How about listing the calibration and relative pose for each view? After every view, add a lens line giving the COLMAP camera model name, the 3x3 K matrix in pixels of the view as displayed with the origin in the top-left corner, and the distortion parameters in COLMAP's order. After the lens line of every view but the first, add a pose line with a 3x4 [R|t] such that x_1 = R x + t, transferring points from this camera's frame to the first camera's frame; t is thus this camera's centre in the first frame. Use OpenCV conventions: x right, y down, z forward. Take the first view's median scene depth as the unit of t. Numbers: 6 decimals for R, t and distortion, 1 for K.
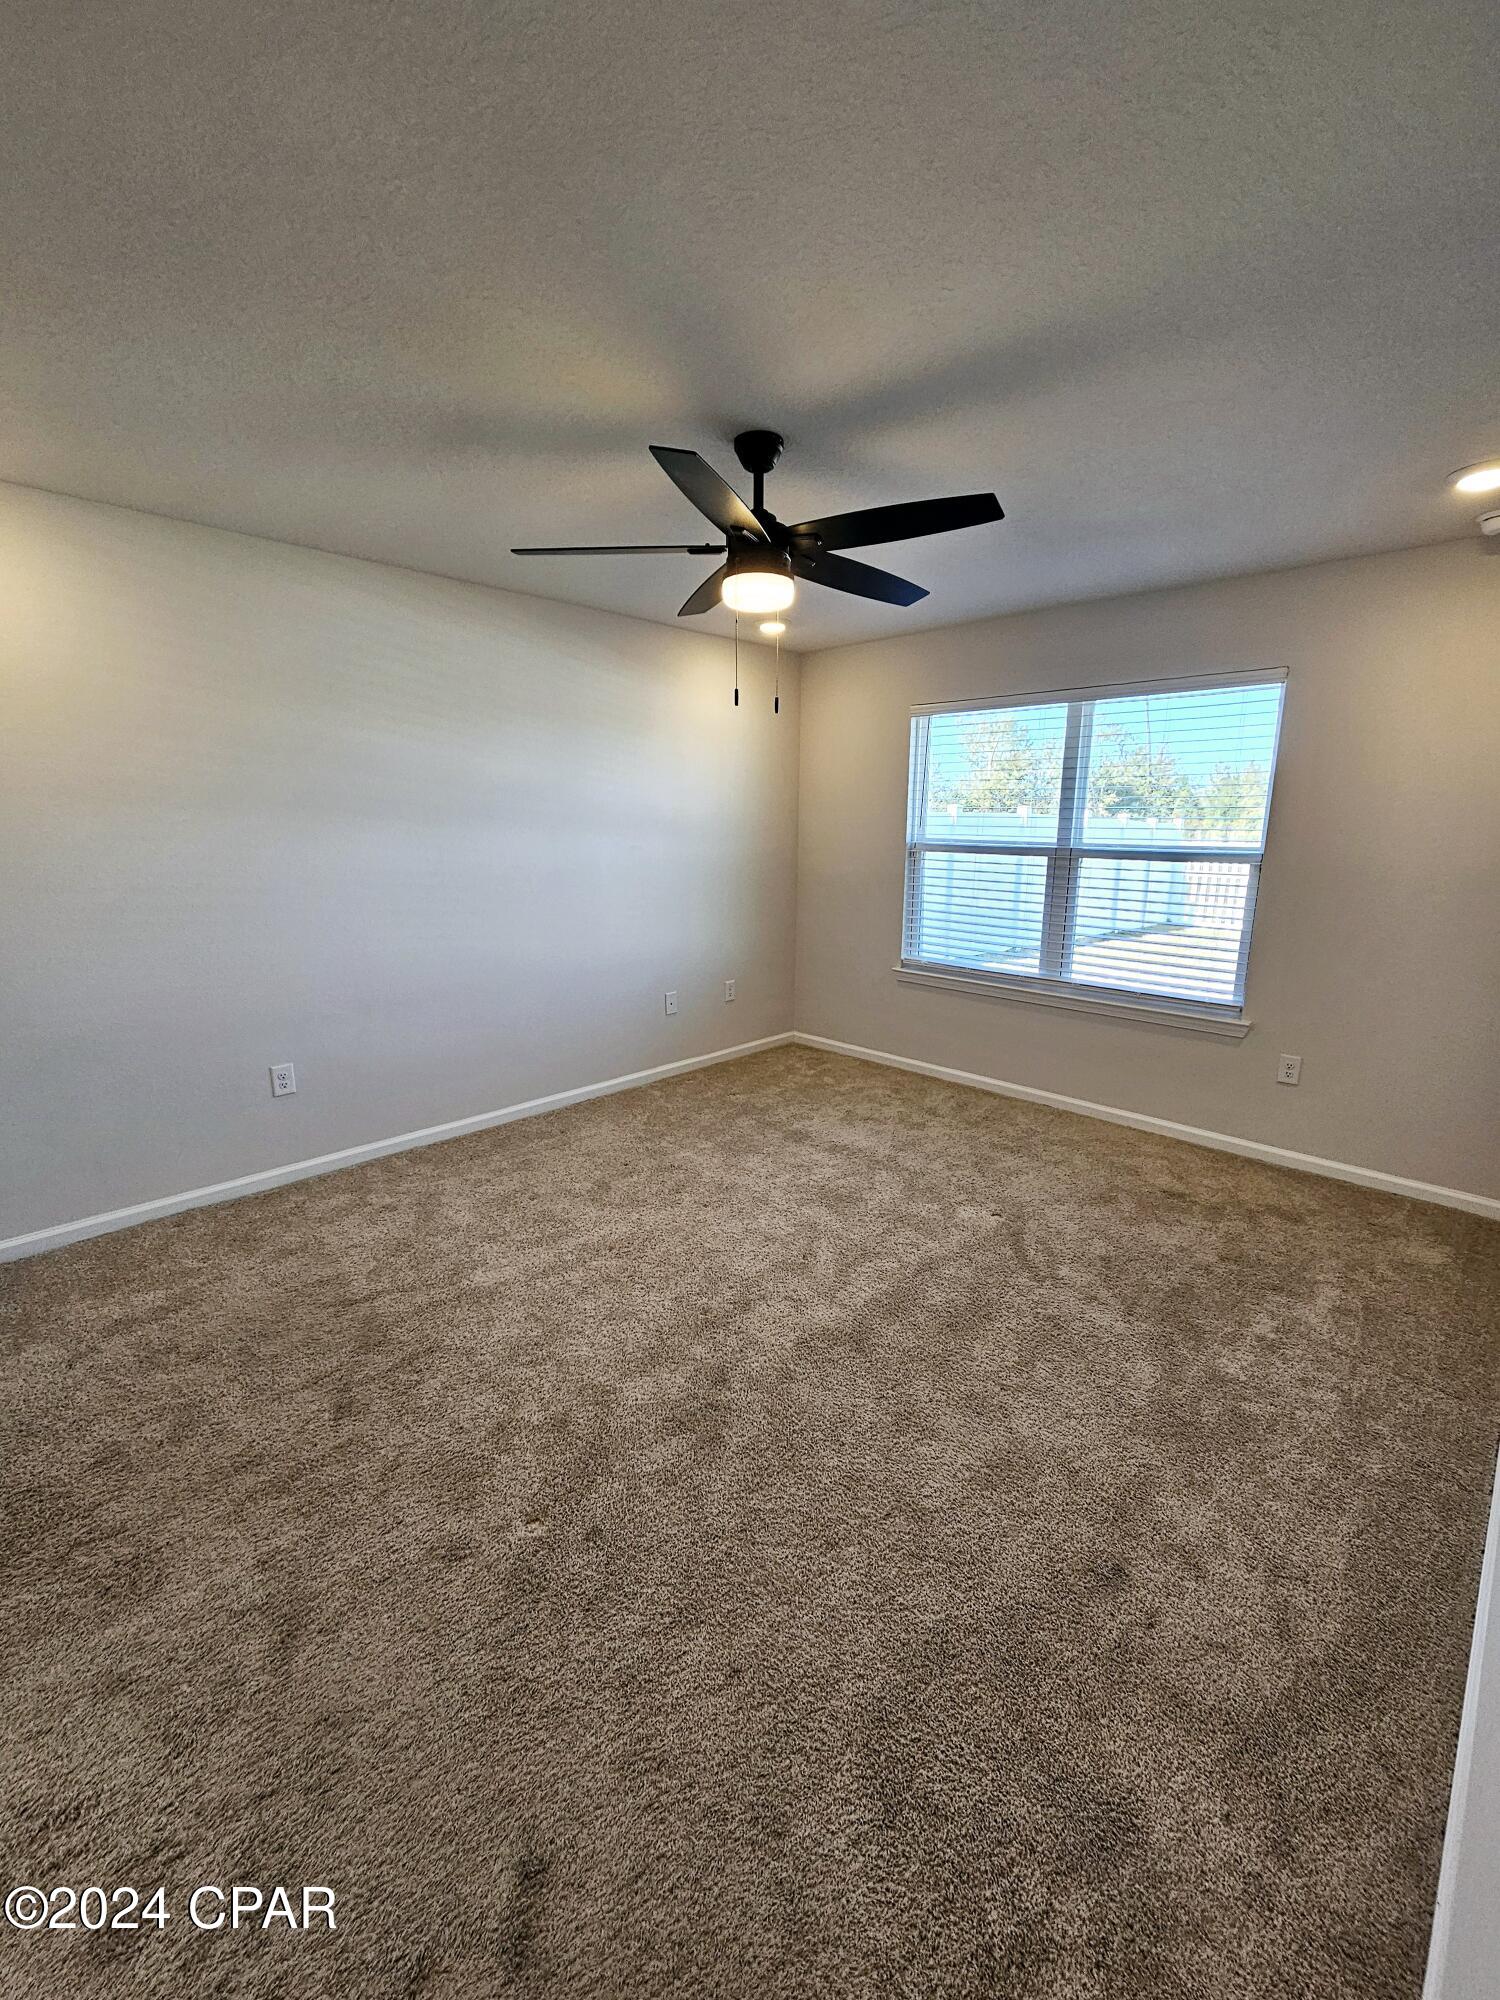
lens RADIAL K [[821.3, 0, 732.6], [0, 821.3, 998.6], [0, 0, 1]] dist [0.003164, -0.000431]
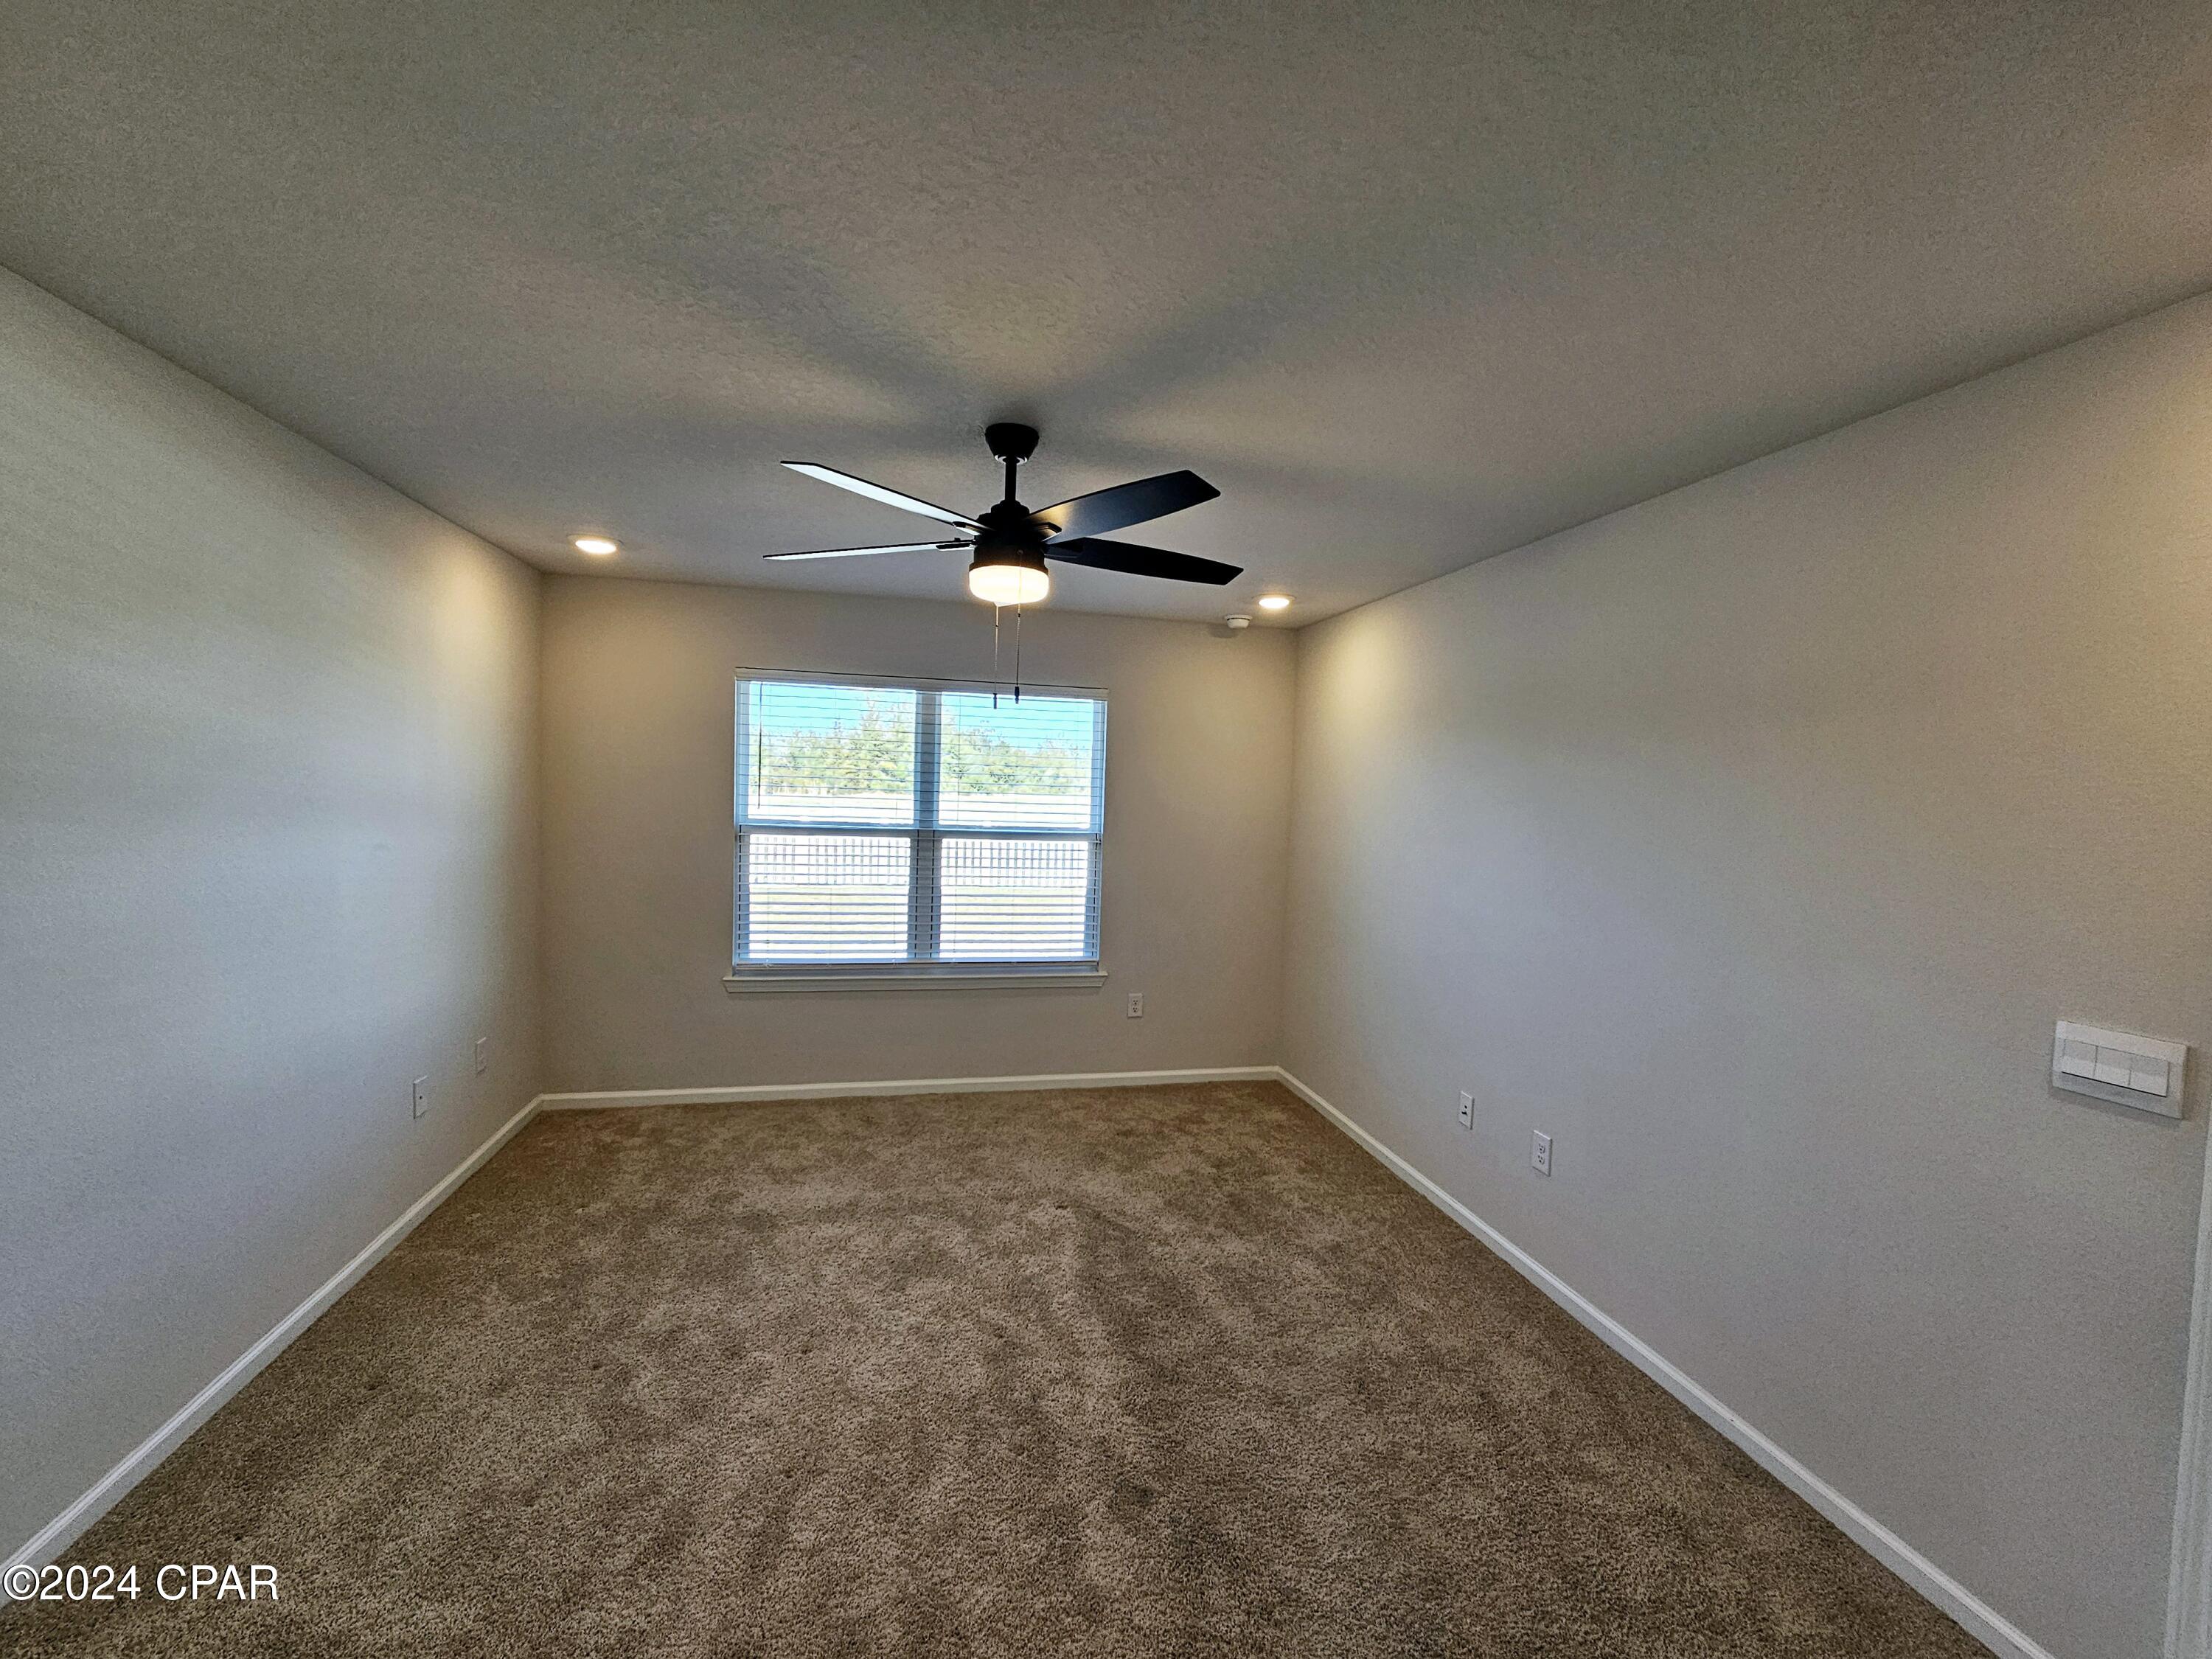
lens RADIAL K [[908.4, 0, 1128.3], [0, 908.4, 827.1], [0, 0, 1]] dist [0.003164, -0.000431]
pose [[0.536557, -0.024643, 0.843504, -0.423901], [0.151688, 0.986109, -0.067680, -0.077751], [-0.830119, 0.164263, 0.532841, 0.219092]]
